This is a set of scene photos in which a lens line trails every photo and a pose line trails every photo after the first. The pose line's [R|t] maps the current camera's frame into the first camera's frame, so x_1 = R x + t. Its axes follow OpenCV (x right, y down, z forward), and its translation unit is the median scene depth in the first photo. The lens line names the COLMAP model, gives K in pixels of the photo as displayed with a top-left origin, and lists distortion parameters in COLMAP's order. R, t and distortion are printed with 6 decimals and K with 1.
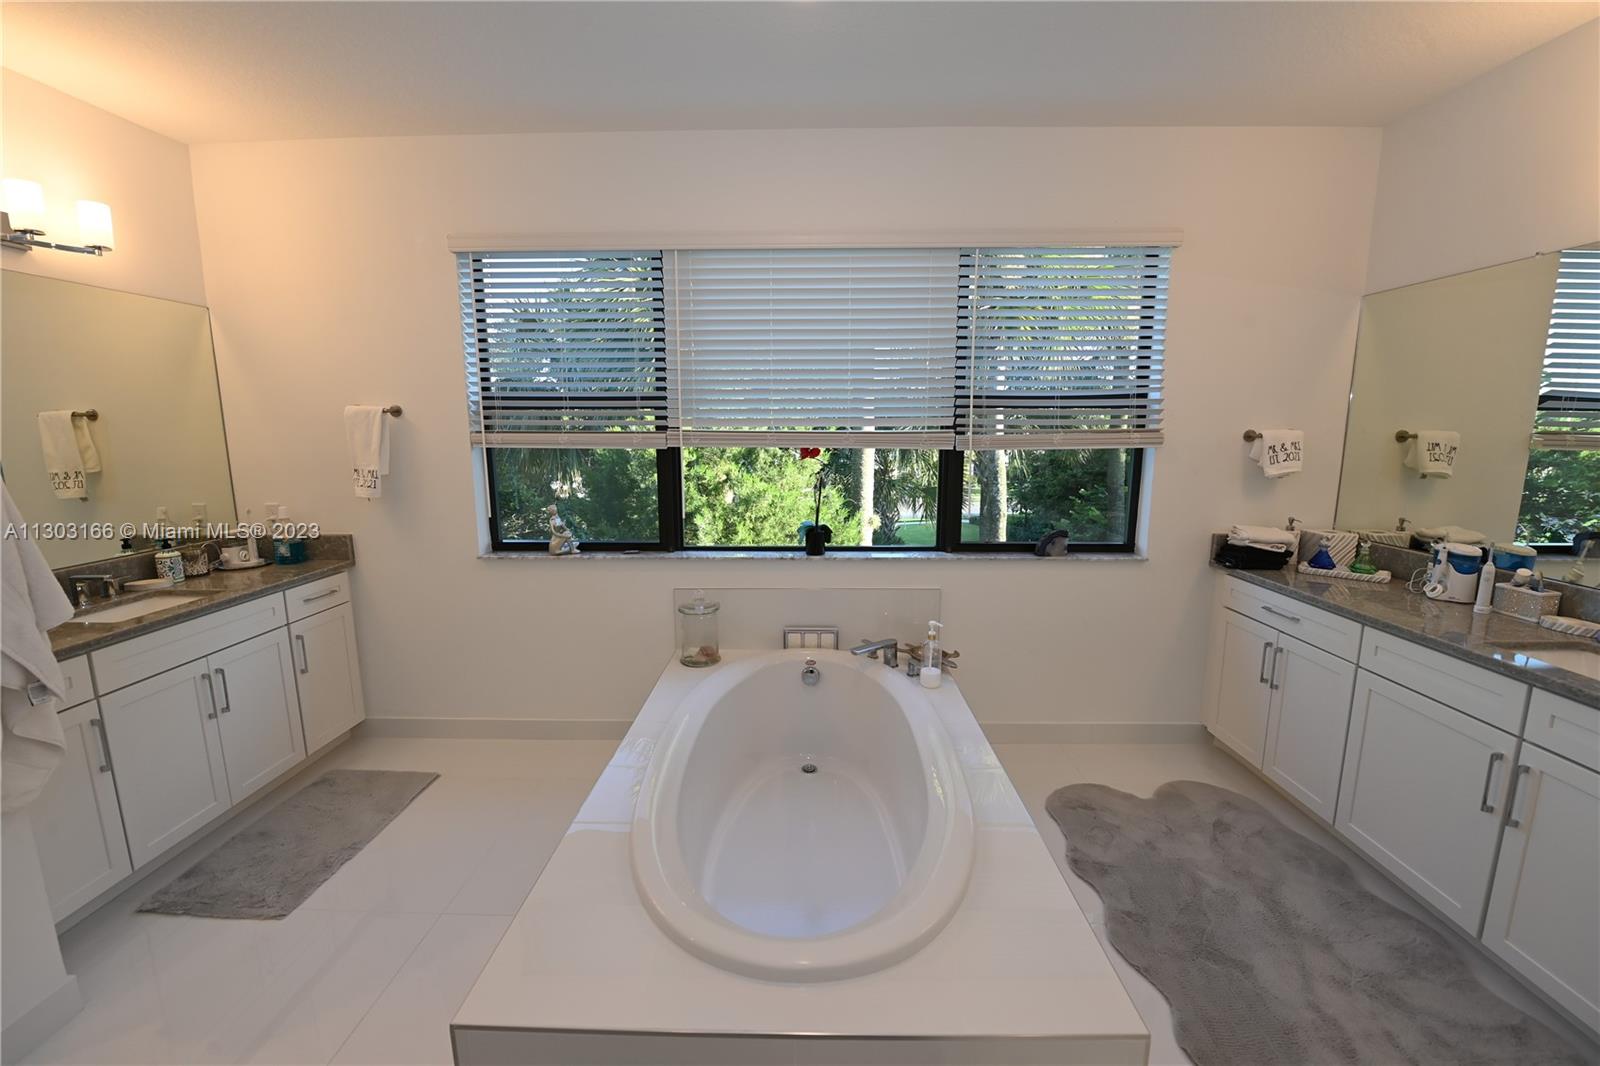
lens RADIAL K [[637.3, 0, 796.8], [0, 637.3, 528.7], [0, 0, 1]] dist [-0.015808, -0.001816]
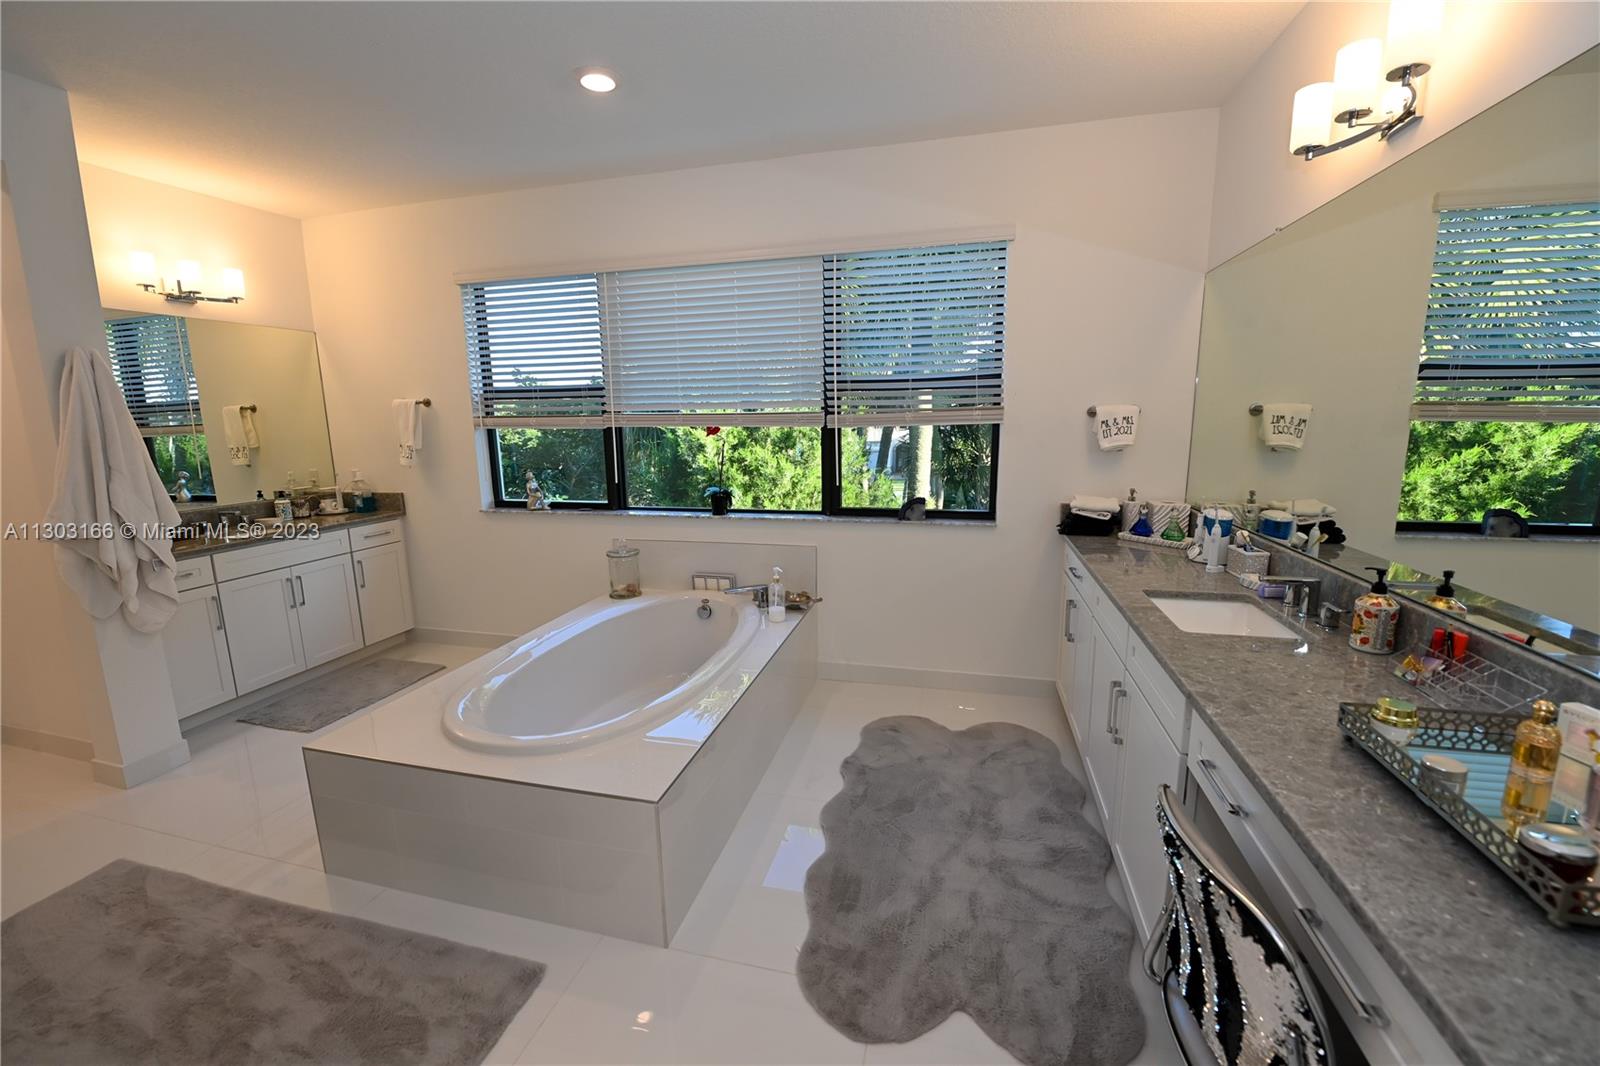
lens RADIAL K [[637.3, 0, 796.8], [0, 637.3, 528.7], [0, 0, 1]] dist [-0.015808, -0.001816]
pose [[0.973320, 0.028363, -0.227693, 0.485105], [-0.024362, 0.999496, 0.020367, 0.041696], [0.228156, -0.014277, 0.973520, -0.163992]]
